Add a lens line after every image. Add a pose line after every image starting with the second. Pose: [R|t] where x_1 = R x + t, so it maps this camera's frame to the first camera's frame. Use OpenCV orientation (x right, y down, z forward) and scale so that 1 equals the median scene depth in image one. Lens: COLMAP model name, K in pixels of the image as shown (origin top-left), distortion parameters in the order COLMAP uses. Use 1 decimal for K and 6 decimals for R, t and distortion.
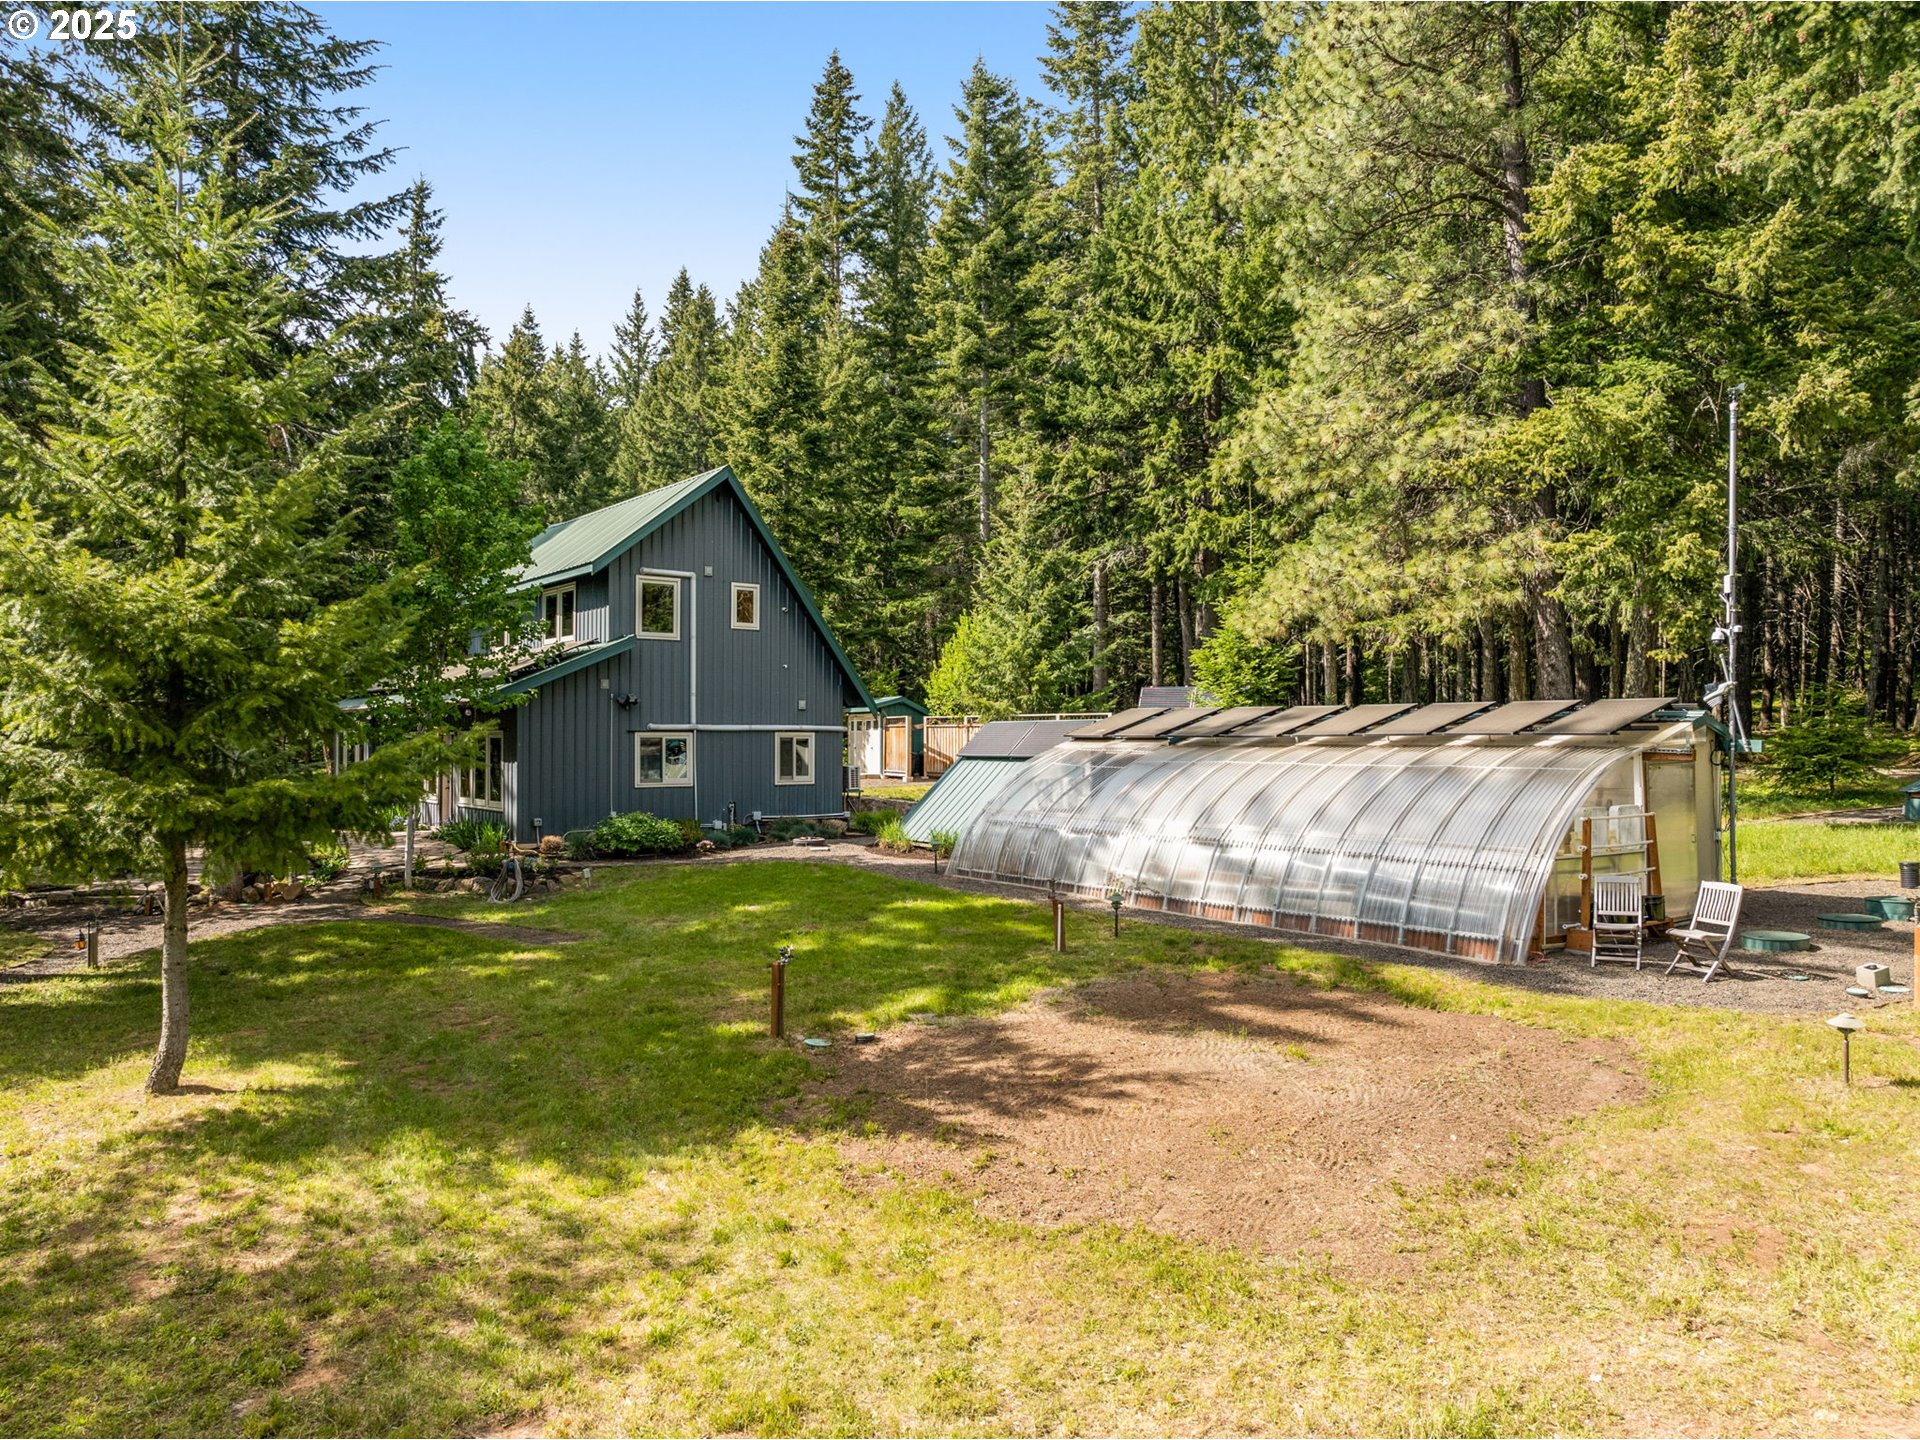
lens RADIAL K [[1314.8, 0, 960.0], [0, 1314.8, 720.0], [0, 0, 1]] dist [-0.030713, -0.003566]
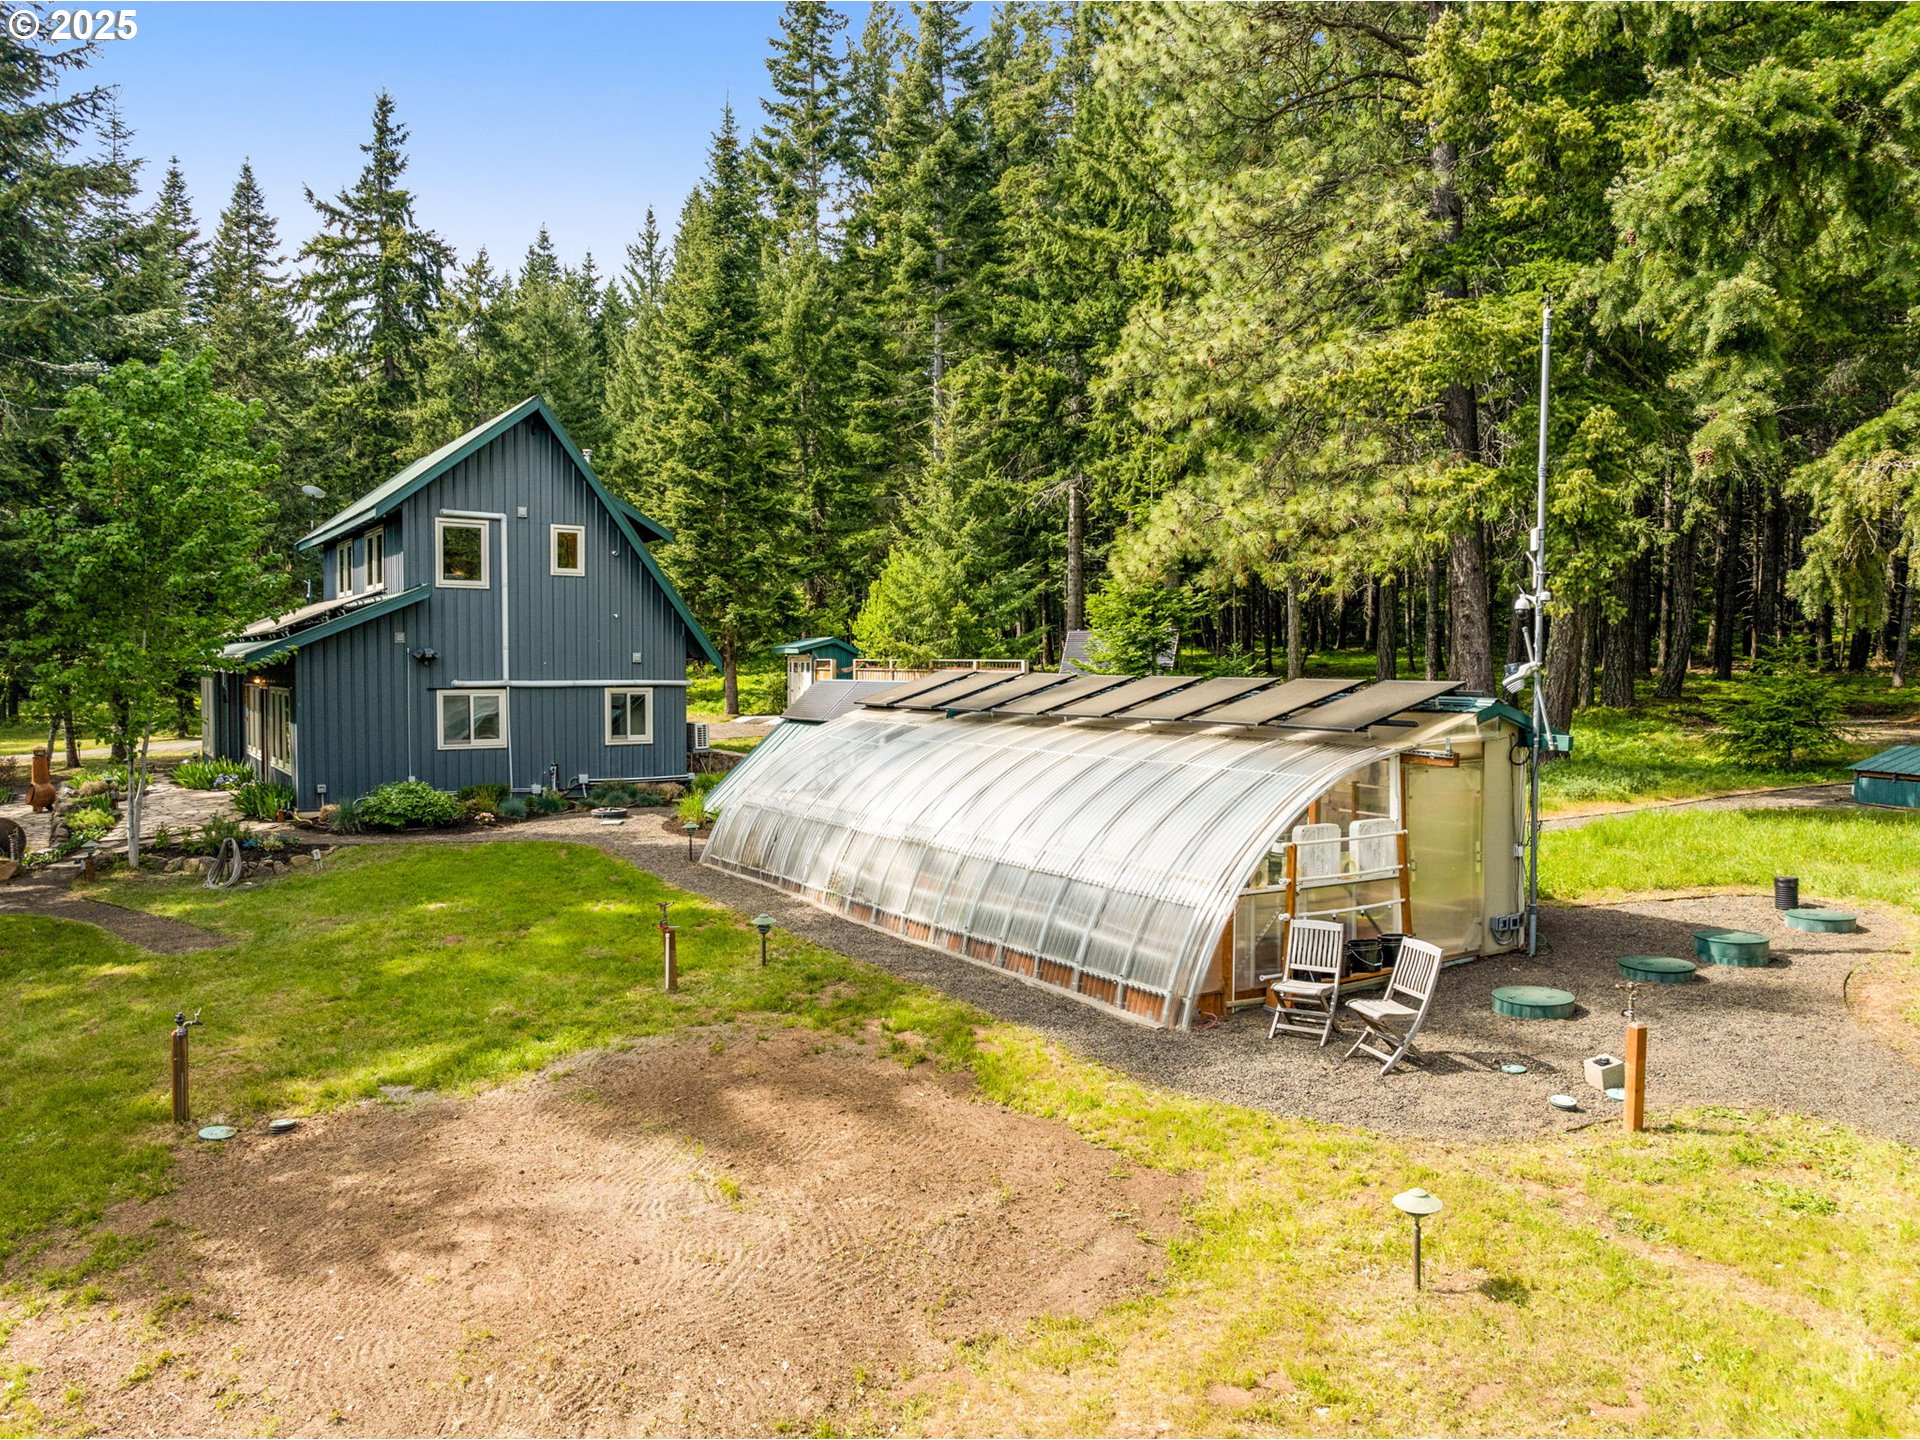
lens RADIAL K [[1318.2, 0, 960.0], [0, 1318.2, 720.0], [0, 0, 1]] dist [-0.037160, 0.000601]
pose [[0.998697, 0.005110, -0.050777, 0.098003], [-0.002191, 0.998350, 0.057383, -0.013655], [0.050987, -0.057197, 0.997060, 0.061681]]
